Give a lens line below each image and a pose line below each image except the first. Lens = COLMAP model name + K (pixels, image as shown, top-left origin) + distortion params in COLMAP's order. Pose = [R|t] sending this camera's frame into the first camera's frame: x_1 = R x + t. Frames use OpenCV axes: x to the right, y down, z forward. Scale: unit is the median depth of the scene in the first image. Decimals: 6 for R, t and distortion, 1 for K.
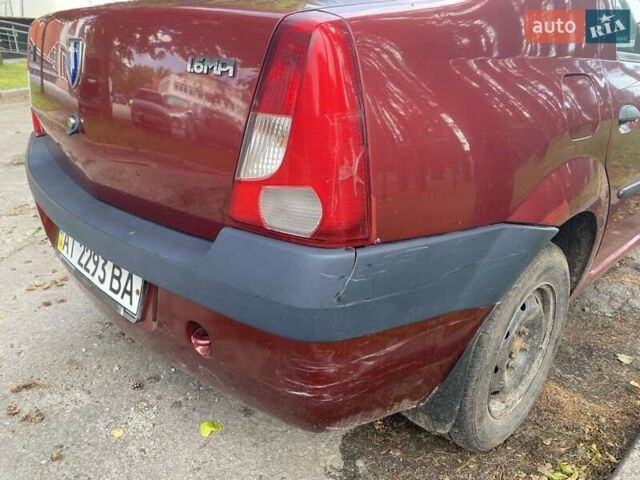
lens RADIAL K [[477.5, 0, 321.9], [0, 477.5, 239.5], [0, 0, 1]] dist [0.009045, -0.018577]
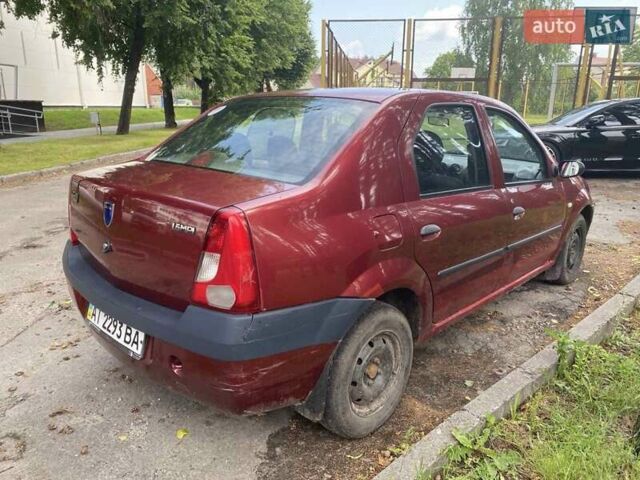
lens RADIAL K [[477.5, 0, 317.9], [0, 477.5, 239.5], [0, 0, 1]] dist [0.009045, -0.018577]
pose [[0.999309, -0.022939, 0.029250, 0.182827], [0.026465, 0.991611, -0.126517, -0.019577], [-0.026102, 0.127204, 0.991533, -0.670222]]
